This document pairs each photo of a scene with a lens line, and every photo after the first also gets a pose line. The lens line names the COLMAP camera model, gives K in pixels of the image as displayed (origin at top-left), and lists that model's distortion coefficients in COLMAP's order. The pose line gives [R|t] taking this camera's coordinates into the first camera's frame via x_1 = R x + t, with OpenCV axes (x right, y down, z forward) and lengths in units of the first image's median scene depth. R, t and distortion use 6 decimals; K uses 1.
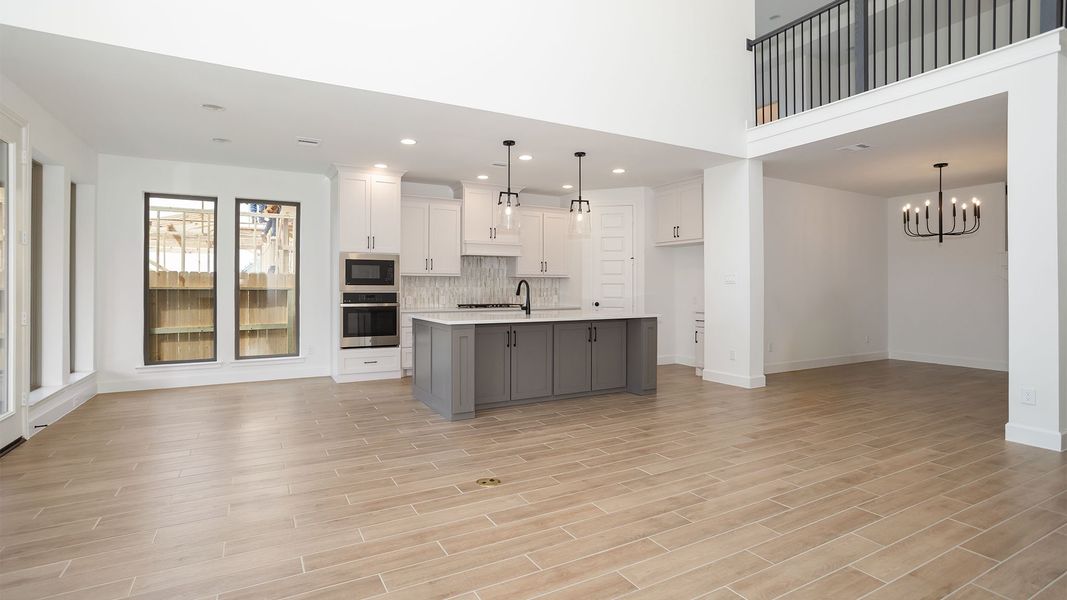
lens RADIAL K [[503.9, 0, 521.8], [0, 503.9, 285.2], [0, 0, 1]] dist [-0.032188, 0.005324]
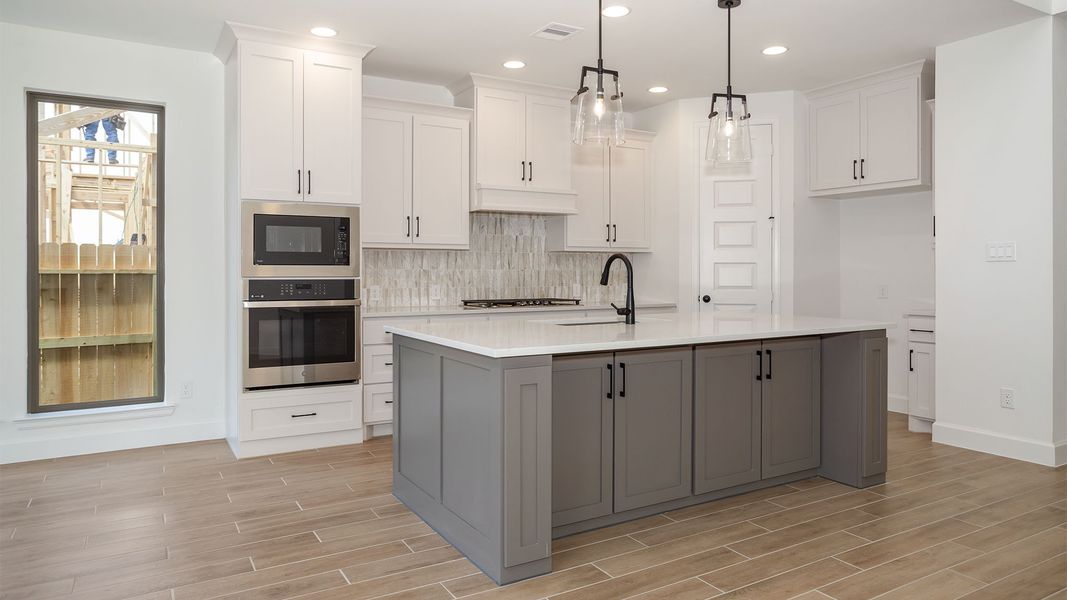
lens RADIAL K [[680.4, 0, 530.6], [0, 680.4, 269.9], [0, 0, 1]] dist [-0.011454, 0.005939]
pose [[0.999371, -0.000599, 0.035470, -0.094806], [0.000465, 0.999993, 0.003786, 0.002286], [-0.035472, -0.003768, 0.999364, 0.301261]]
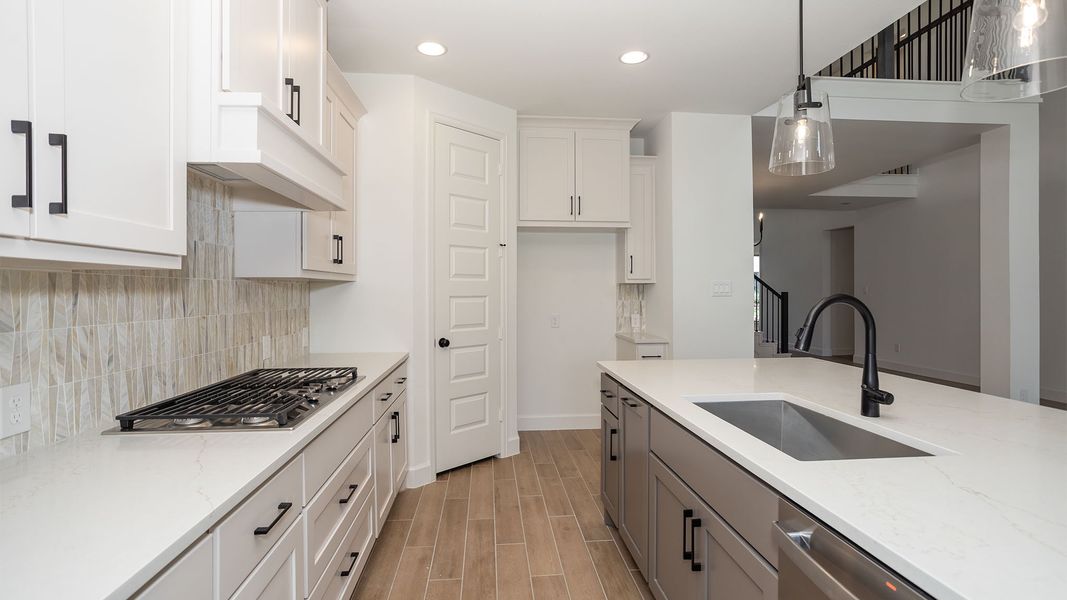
lens RADIAL K [[503.9, 0, 530.2], [0, 503.9, 292.9], [0, 0, 1]] dist [-0.032188, 0.005324]
pose [[0.408547, -0.006941, 0.912711, -0.279173], [-0.001194, 0.999966, 0.008139, -0.012322], [-0.912736, -0.004415, 0.408525, 0.935768]]
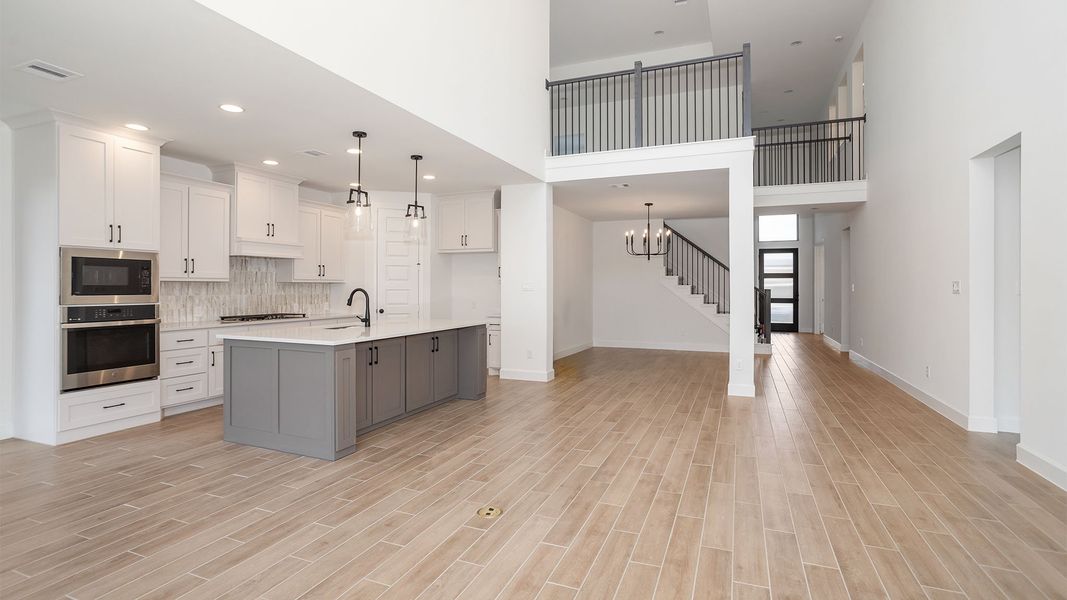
lens RADIAL K [[503.9, 0, 527.0], [0, 503.9, 285.0], [0, 0, 1]] dist [-0.032188, 0.005324]
pose [[0.781209, 0.001707, 0.624268, -0.286250], [-0.002628, 0.999996, 0.000553, -0.016210], [-0.624264, -0.002072, 0.781210, 0.107612]]
